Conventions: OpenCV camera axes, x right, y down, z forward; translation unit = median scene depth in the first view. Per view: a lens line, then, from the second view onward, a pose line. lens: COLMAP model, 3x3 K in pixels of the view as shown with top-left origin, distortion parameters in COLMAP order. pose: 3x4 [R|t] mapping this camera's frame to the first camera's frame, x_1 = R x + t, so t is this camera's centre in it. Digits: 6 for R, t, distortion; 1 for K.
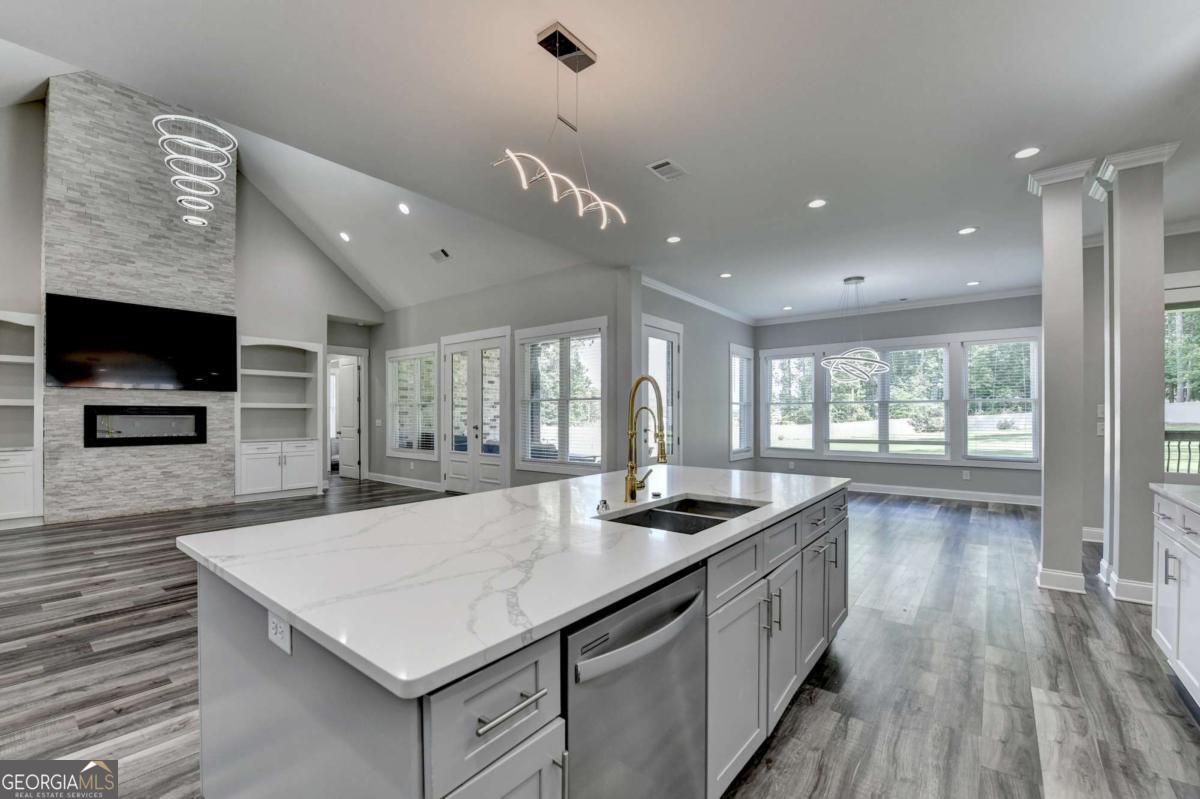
lens RADIAL K [[497.7, 0, 596.0], [0, 497.7, 415.8], [0, 0, 1]] dist [-0.022503, -0.000759]
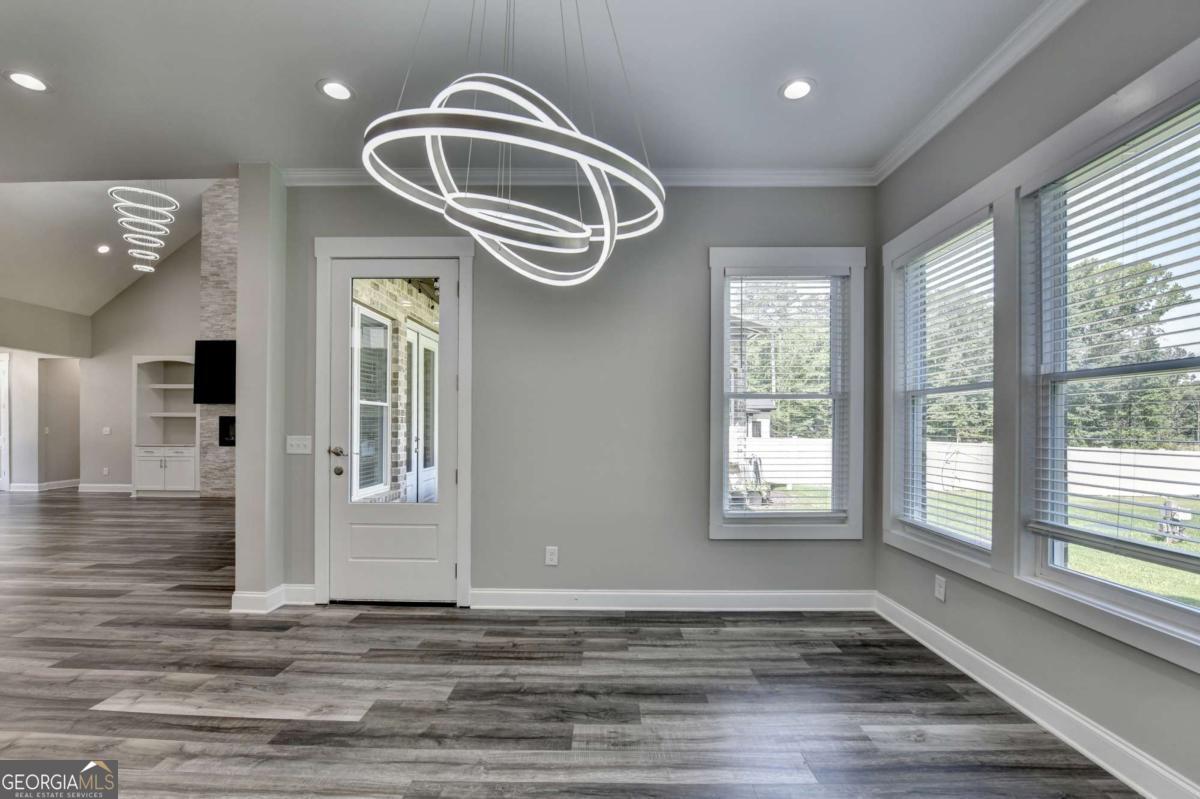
lens RADIAL K [[495.8, 0, 598.1], [0, 495.8, 425.8], [0, 0, 1]] dist [-0.003285, -0.000352]
pose [[0.615636, 0.004346, -0.788019, 0.776202], [-0.004297, 0.999988, 0.002158, -0.001873], [0.788019, 0.002058, 0.615648, 0.985232]]
